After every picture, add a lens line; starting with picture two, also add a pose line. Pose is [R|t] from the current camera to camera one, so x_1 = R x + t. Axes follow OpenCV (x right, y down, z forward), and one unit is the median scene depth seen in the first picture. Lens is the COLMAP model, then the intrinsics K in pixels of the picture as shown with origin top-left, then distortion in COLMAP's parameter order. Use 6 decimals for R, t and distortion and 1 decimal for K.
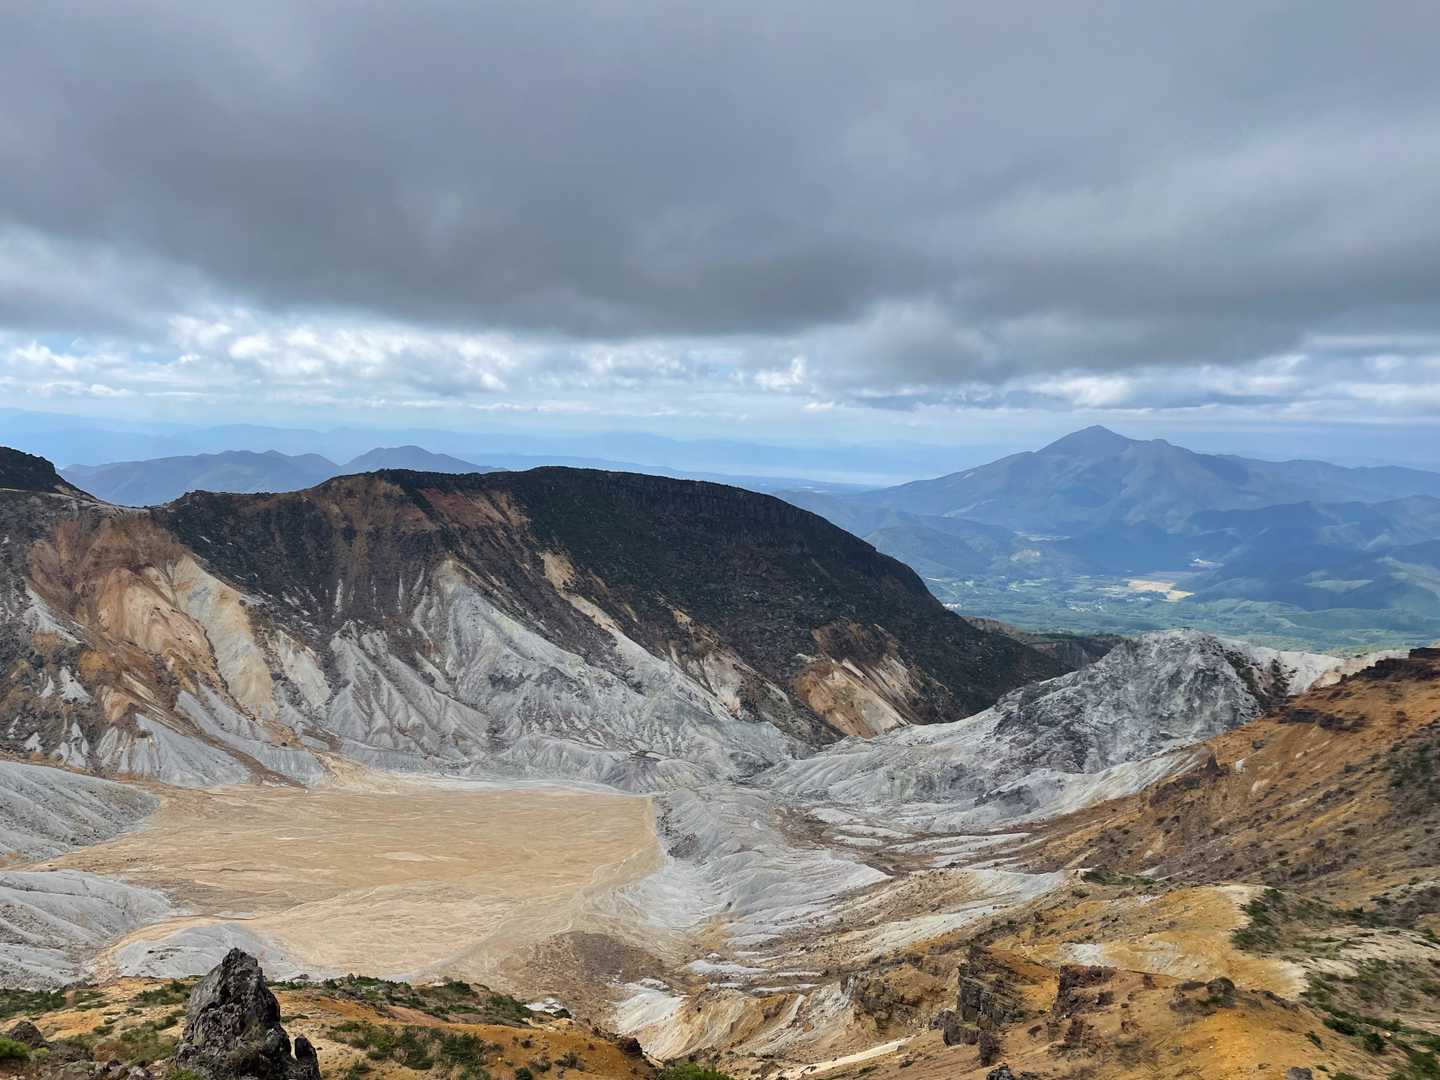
lens RADIAL K [[1068.4, 0, 718.7], [0, 1068.4, 538.6], [0, 0, 1]] dist [-0.010807, -0.003871]
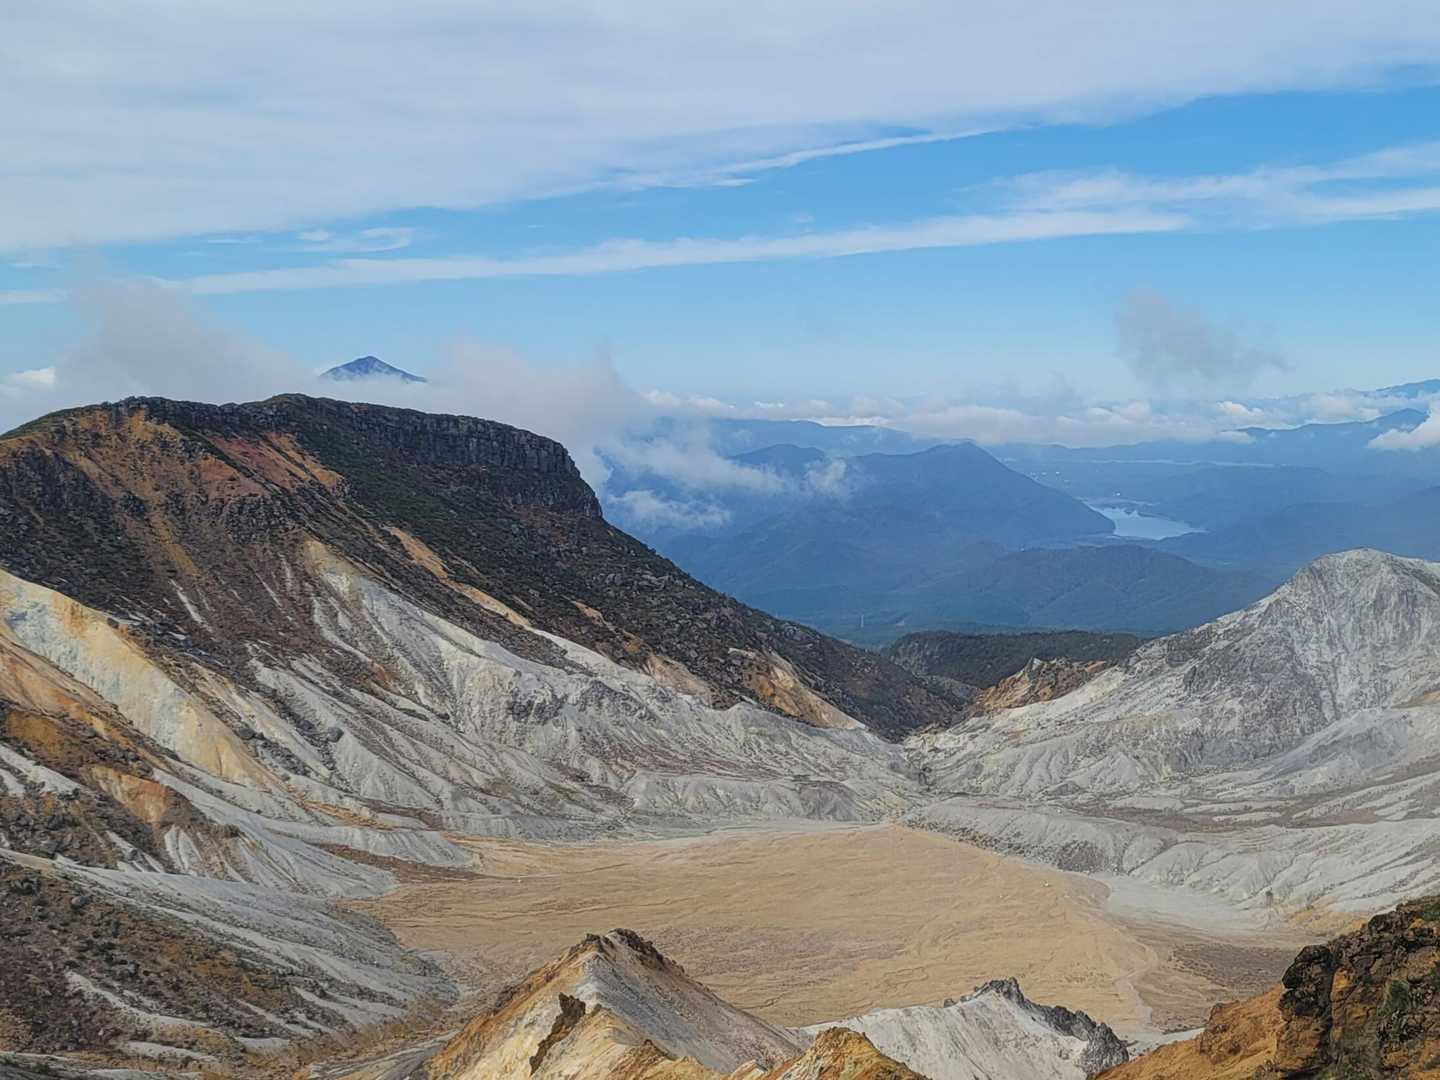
lens RADIAL K [[1686.0, 0, 719.5], [0, 1686.0, 539.6], [0, 0, 1]] dist [0.004011, 0.000000]
pose [[0.870618, -0.060839, 0.488184, -0.567623], [0.058252, 0.998091, 0.020500, 0.014622], [-0.488500, 0.010590, 0.872500, 0.039073]]
